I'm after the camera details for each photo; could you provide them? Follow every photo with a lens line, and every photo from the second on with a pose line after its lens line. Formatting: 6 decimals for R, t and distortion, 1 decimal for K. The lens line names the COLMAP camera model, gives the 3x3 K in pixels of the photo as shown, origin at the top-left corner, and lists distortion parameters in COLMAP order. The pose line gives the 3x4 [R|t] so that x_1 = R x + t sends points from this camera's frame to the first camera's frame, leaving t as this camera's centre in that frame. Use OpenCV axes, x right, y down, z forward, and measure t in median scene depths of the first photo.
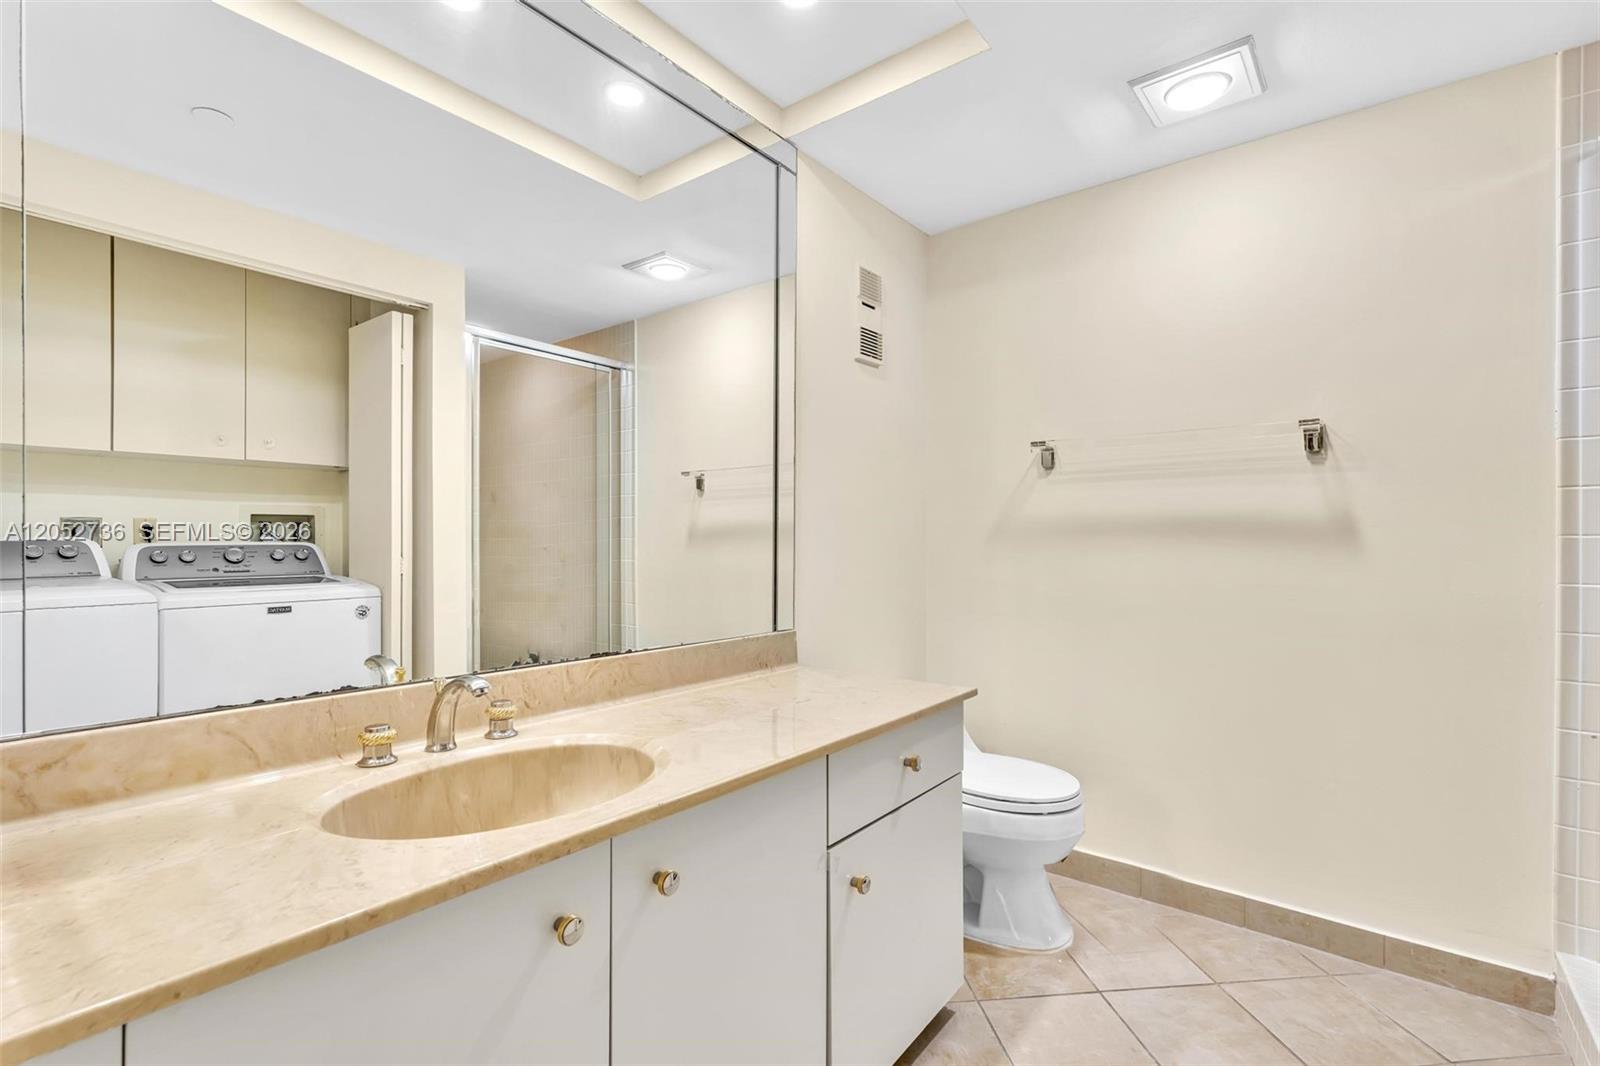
lens RADIAL K [[726.0, 0, 803.9], [0, 726.0, 541.3], [0, 0, 1]] dist [-0.008010, 0.003540]
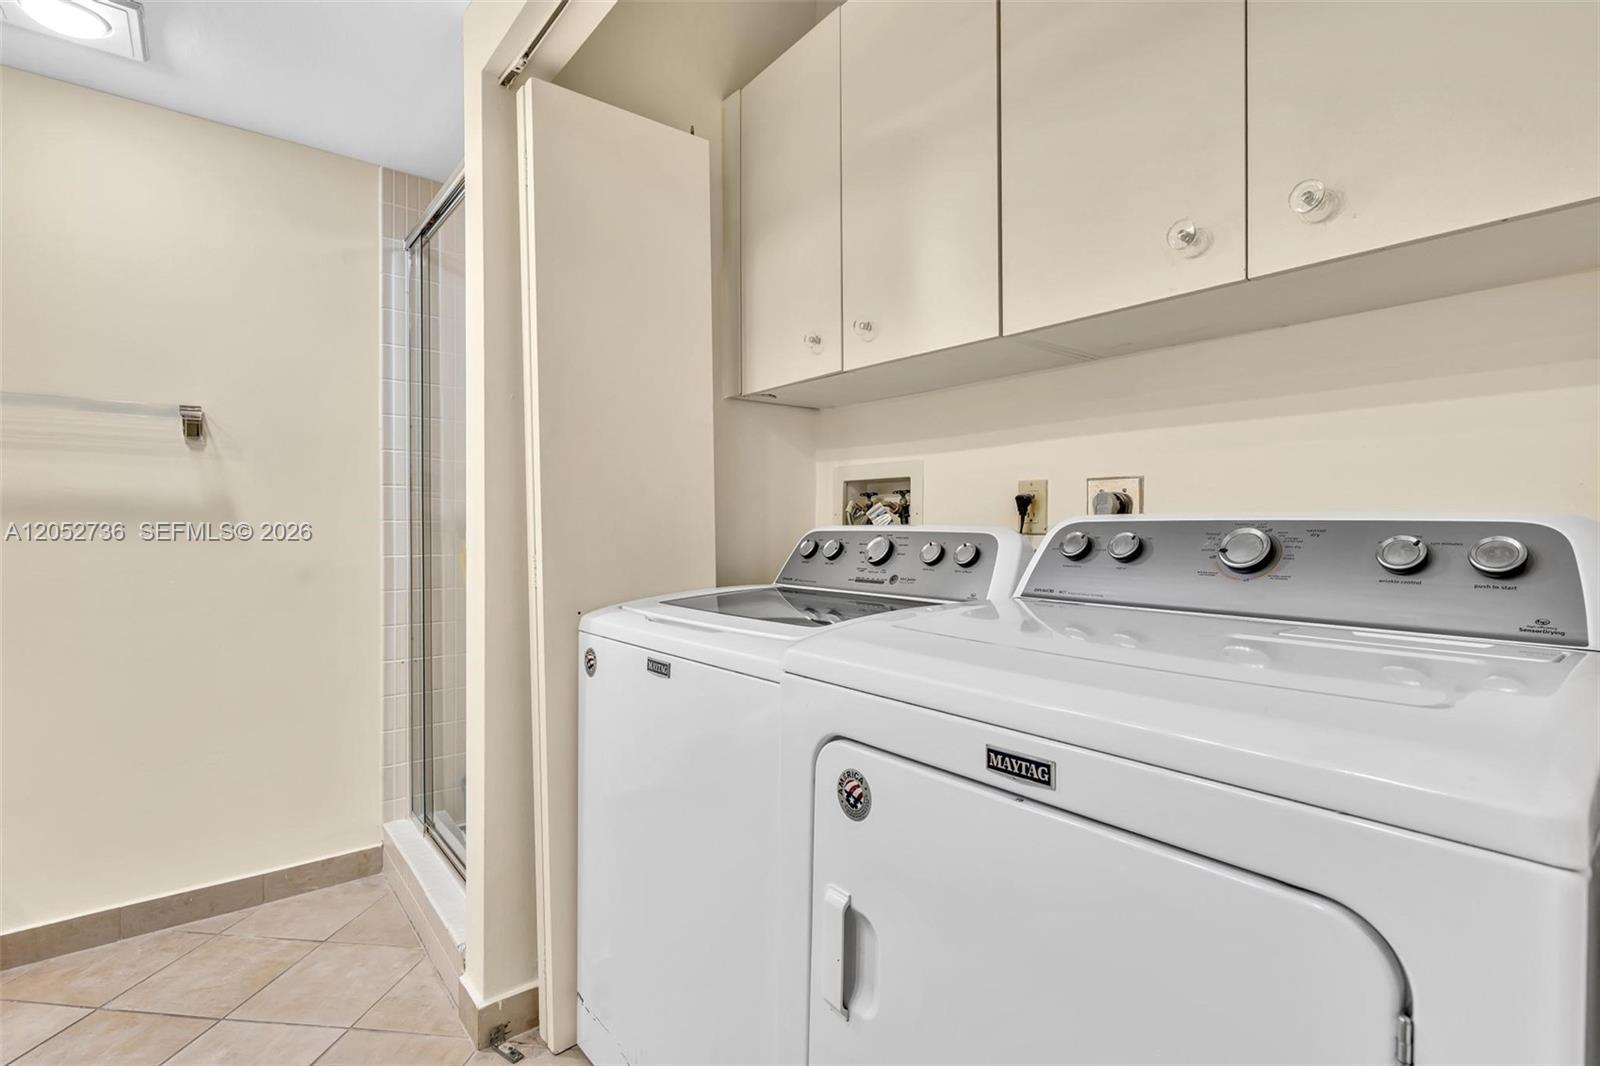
lens RADIAL K [[748.4, 0, 797.2], [0, 748.4, 530.0], [0, 0, 1]] dist [-0.004627, 0.001261]
pose [[0.218089, -0.007922, 0.975897, -0.149505], [0.002916, 0.999968, 0.007466, 0.001593], [-0.975924, 0.001218, 0.218106, -0.068316]]
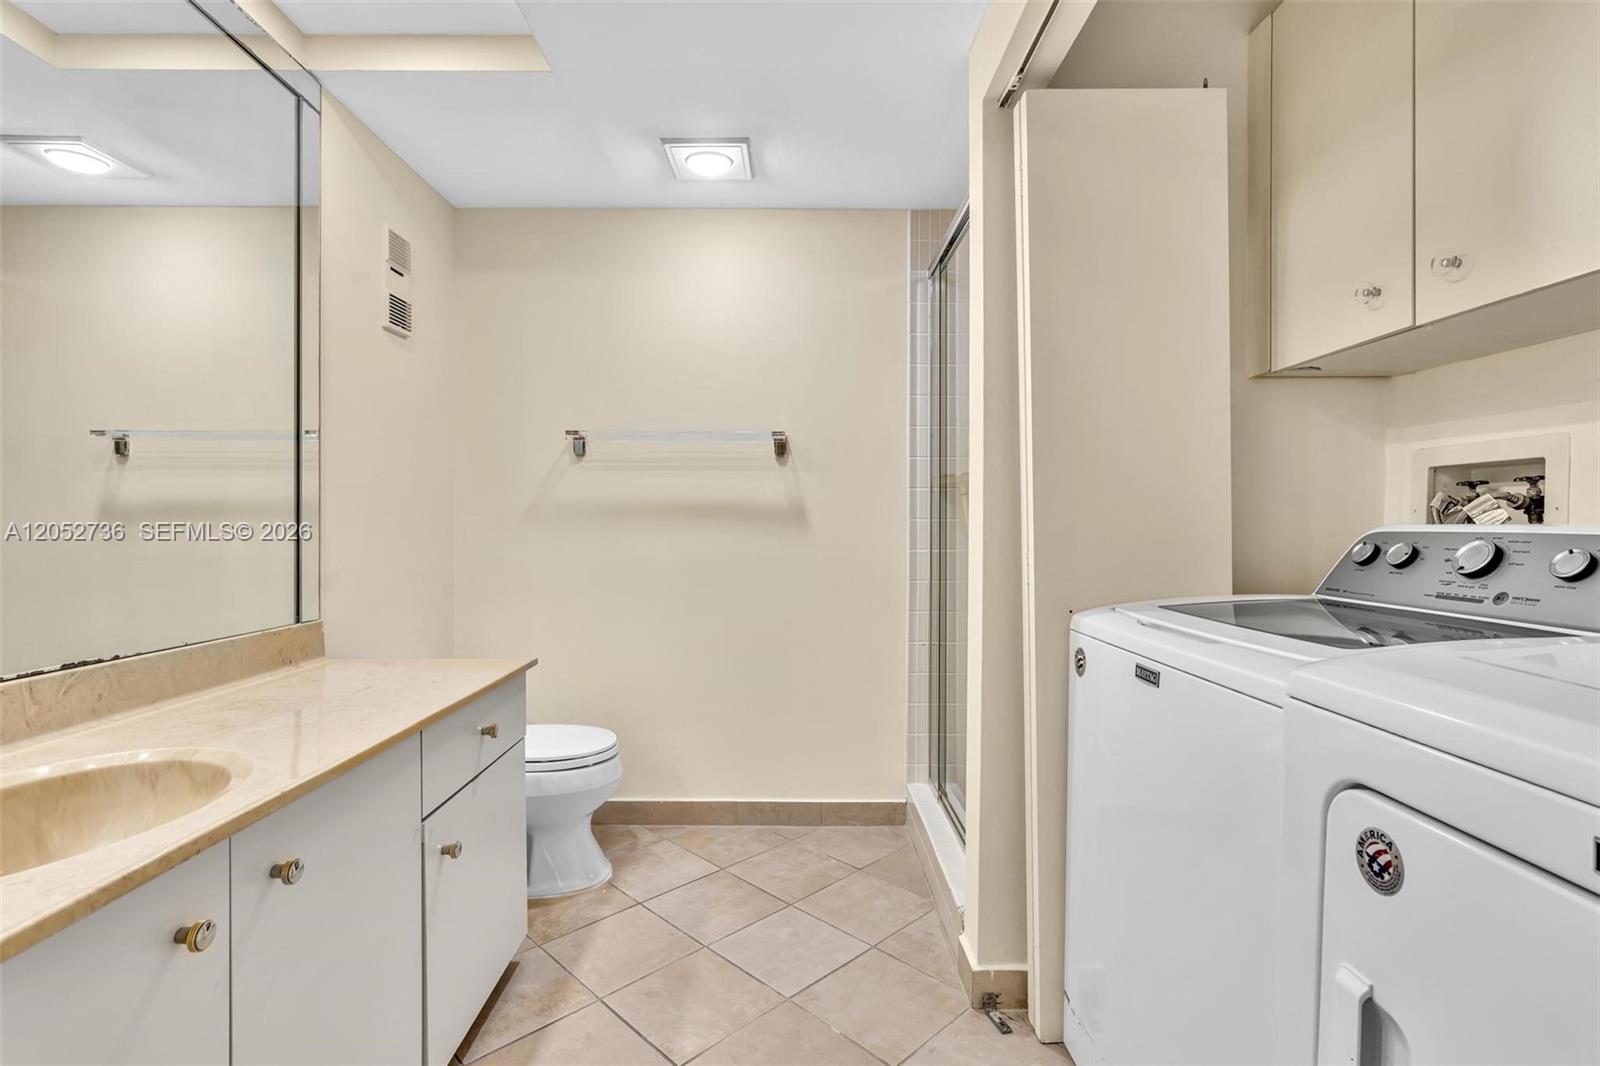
lens RADIAL K [[748.4, 0, 797.2], [0, 748.4, 530.0], [0, 0, 1]] dist [-0.004627, 0.001261]
pose [[0.779706, -0.004953, 0.626126, -0.145678], [-0.000094, 0.999968, 0.008027, 0.002491], [-0.626146, -0.006318, 0.779680, -0.104442]]
